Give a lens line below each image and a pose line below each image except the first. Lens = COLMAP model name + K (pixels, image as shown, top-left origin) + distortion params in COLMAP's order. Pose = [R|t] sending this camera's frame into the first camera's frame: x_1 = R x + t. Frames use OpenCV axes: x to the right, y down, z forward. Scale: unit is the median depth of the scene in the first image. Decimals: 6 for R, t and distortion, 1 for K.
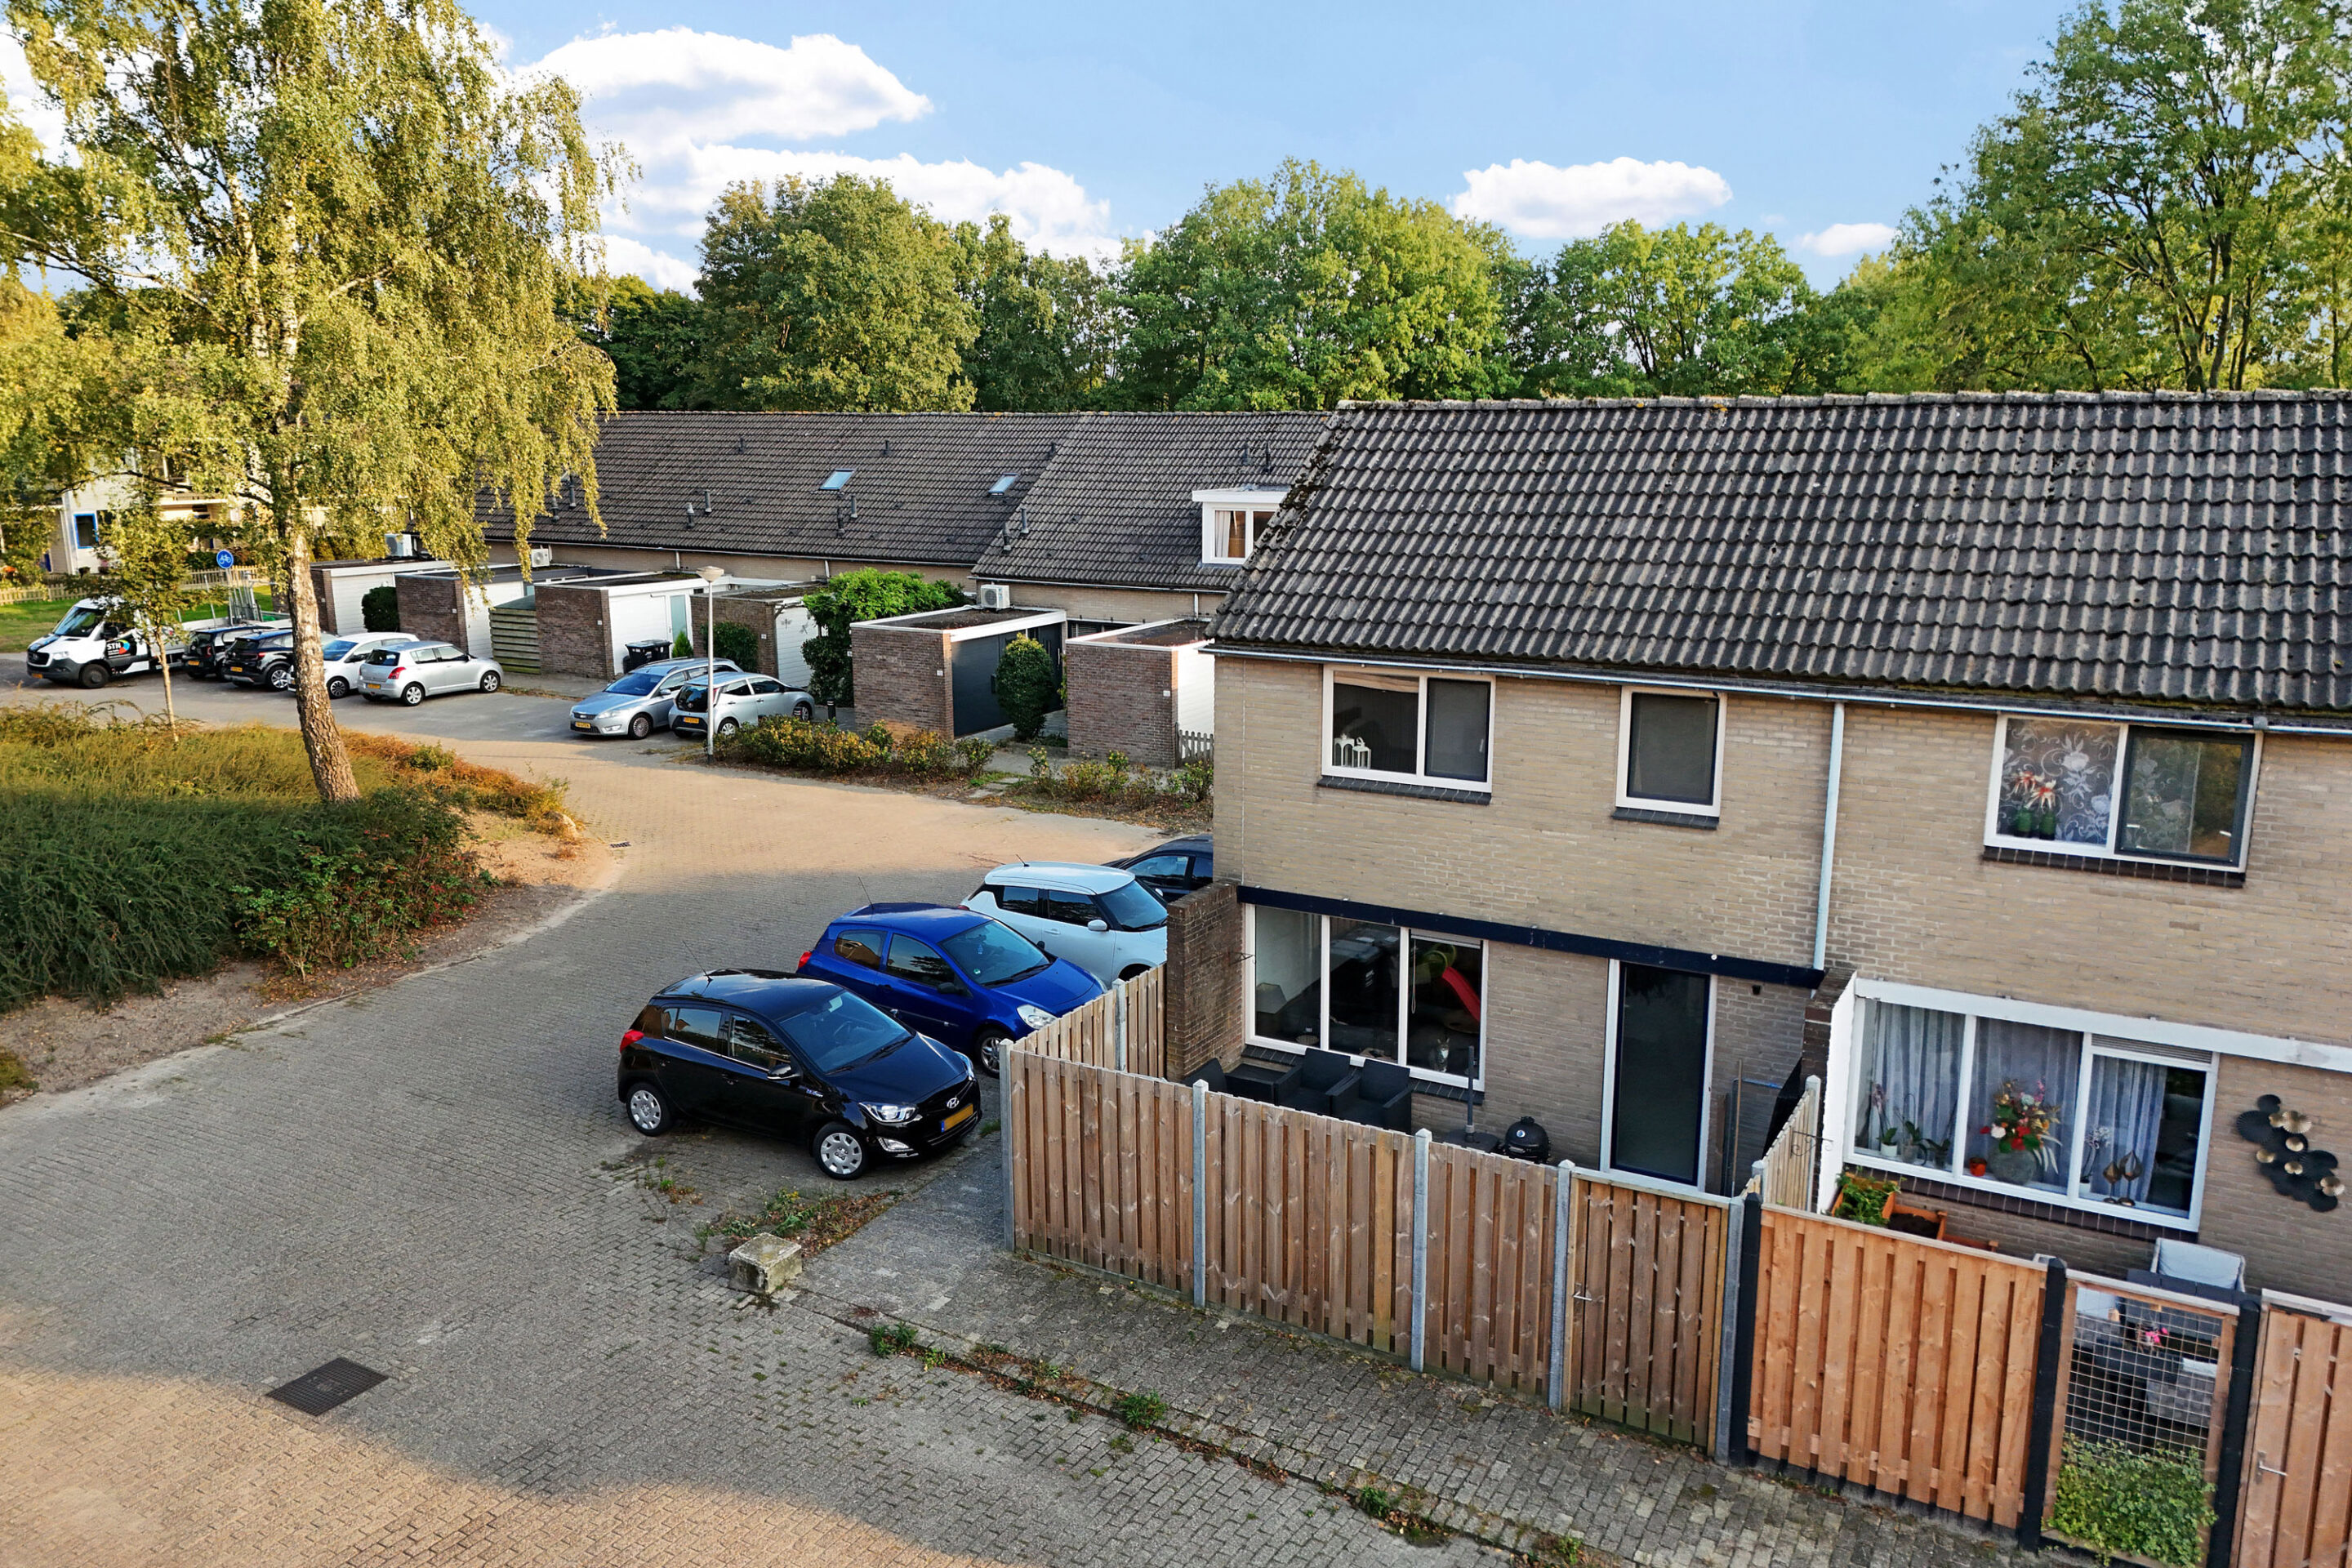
lens RADIAL K [[1734.7, 0, 1175.0], [0, 1734.7, 679.9], [0, 0, 1]] dist [0.090699, -0.078992]
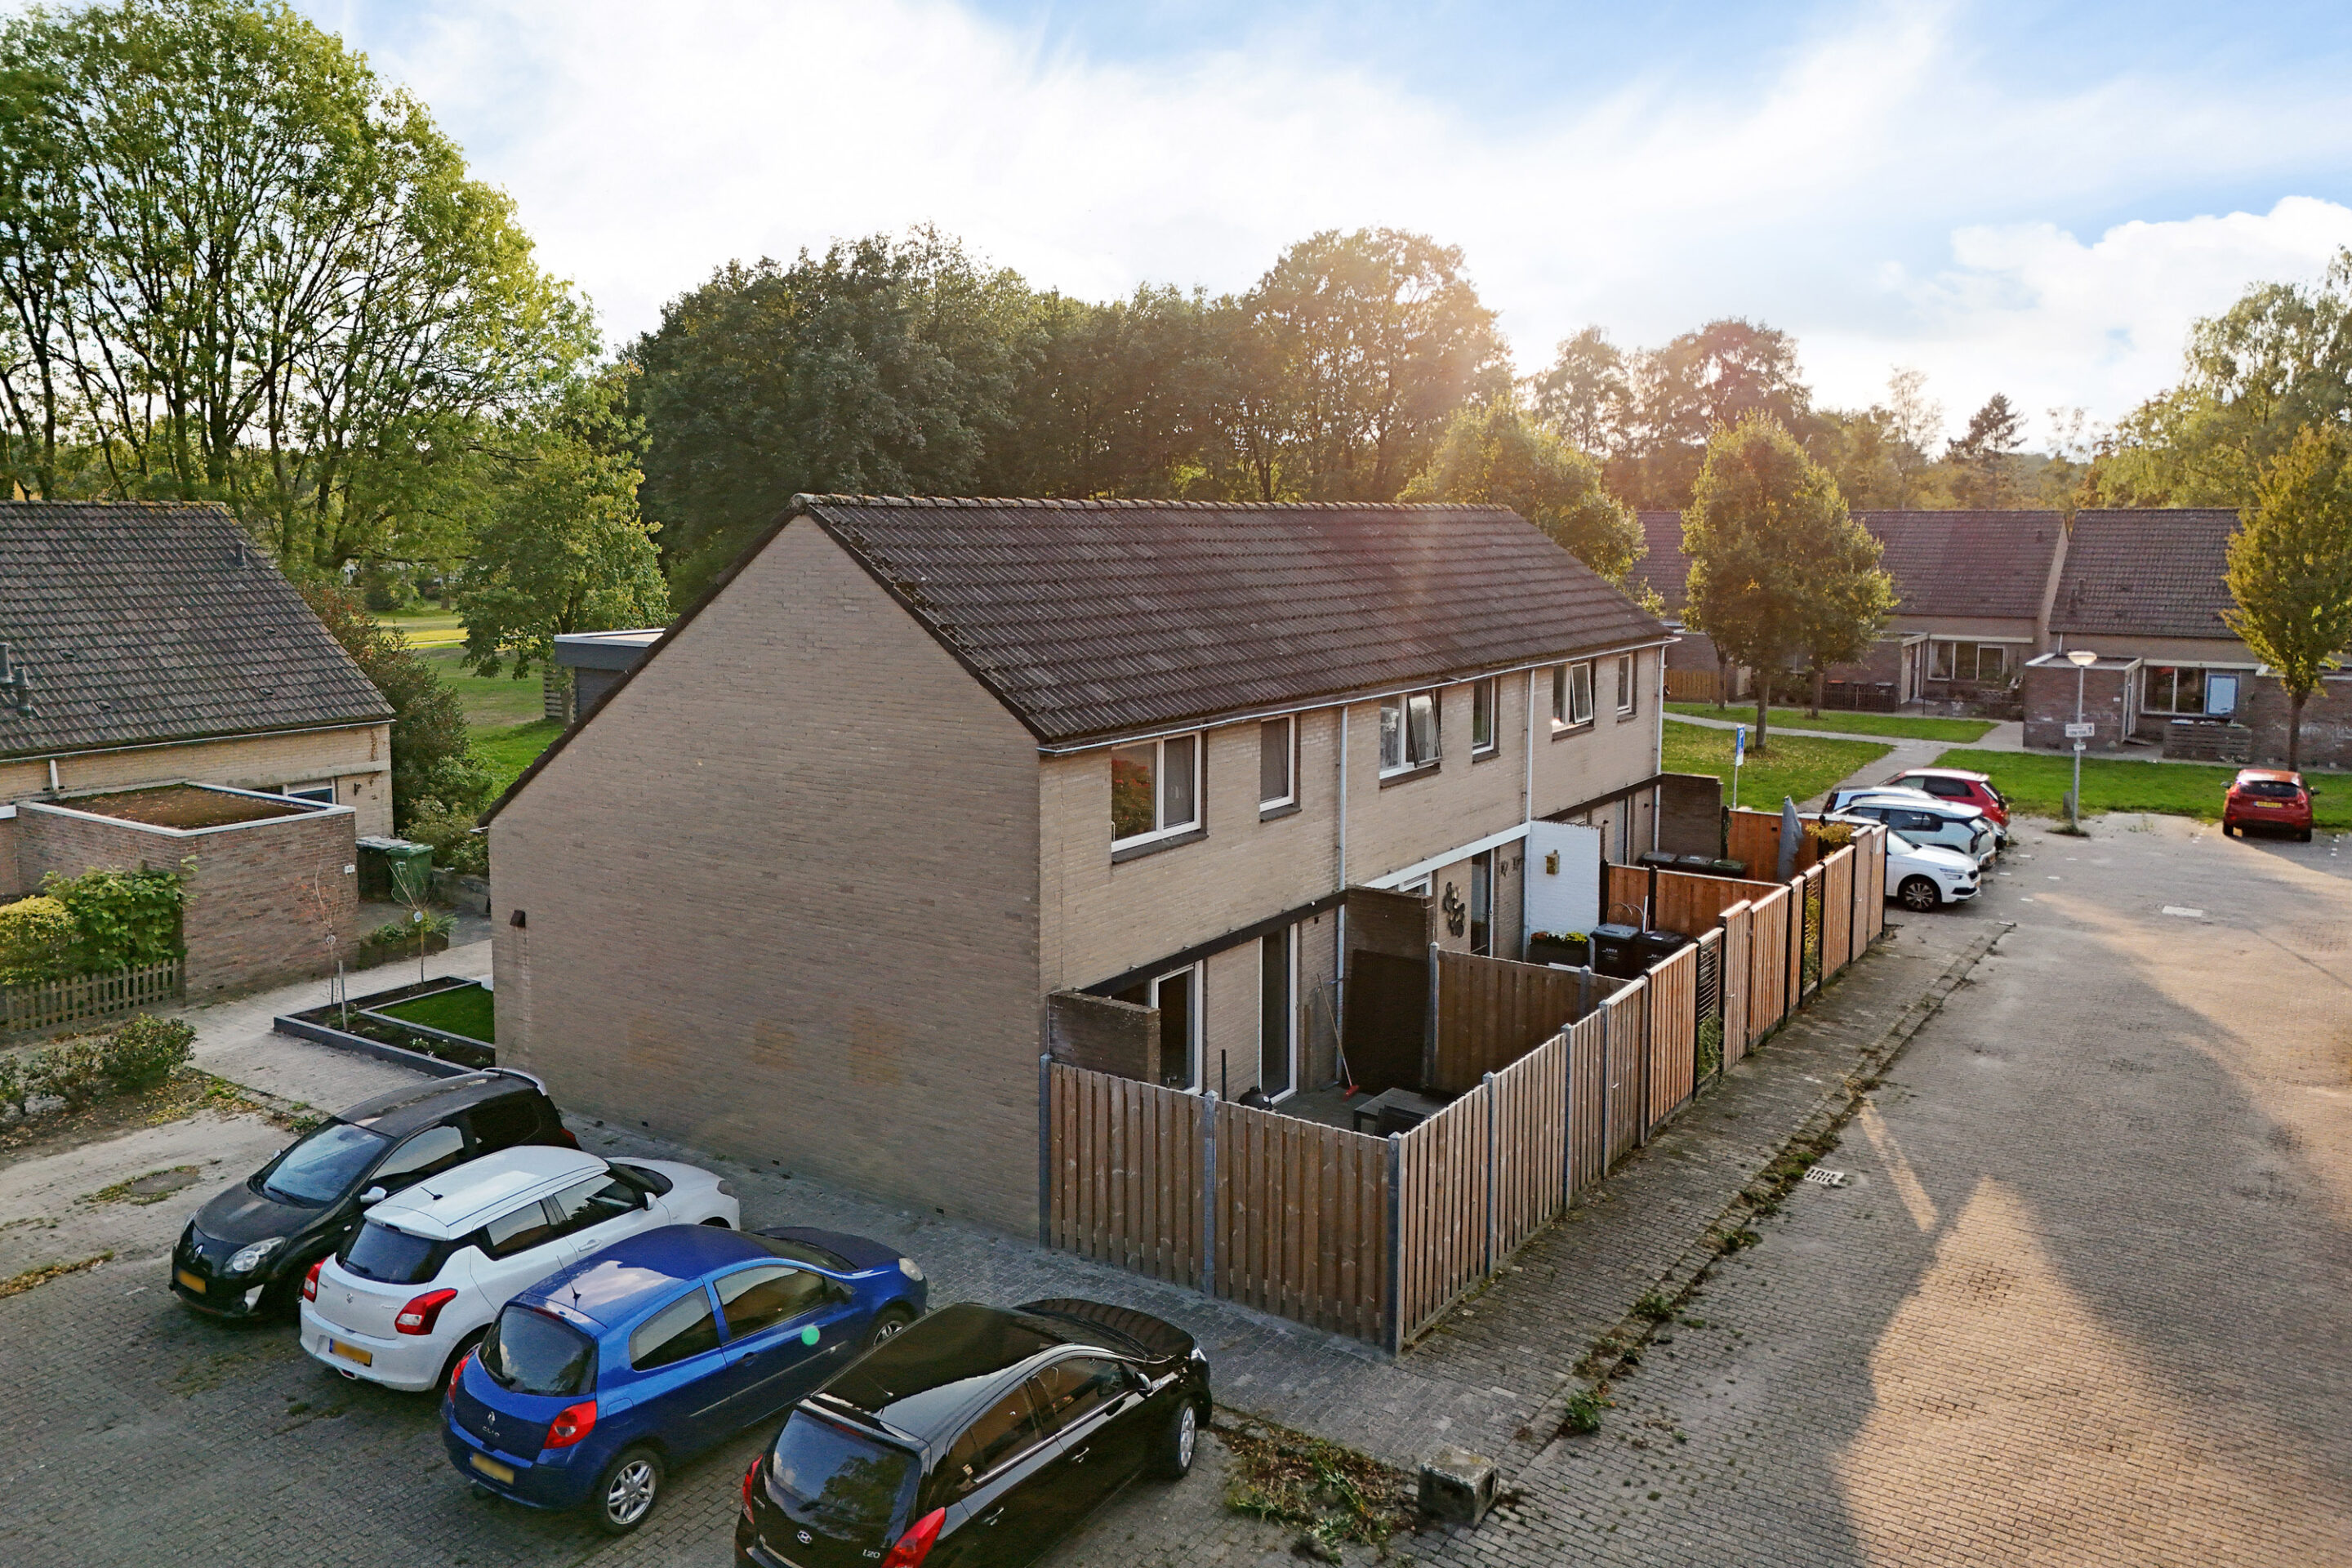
lens RADIAL K [[1734.7, 0, 1175.0], [0, 1734.7, 679.9], [0, 0, 1]] dist [0.090699, -0.078992]
pose [[0.083511, -0.096174, 0.991855, -1.058427], [0.151133, 0.985041, 0.082789, -0.146414], [-0.984980, 0.142988, 0.096797, 0.992436]]
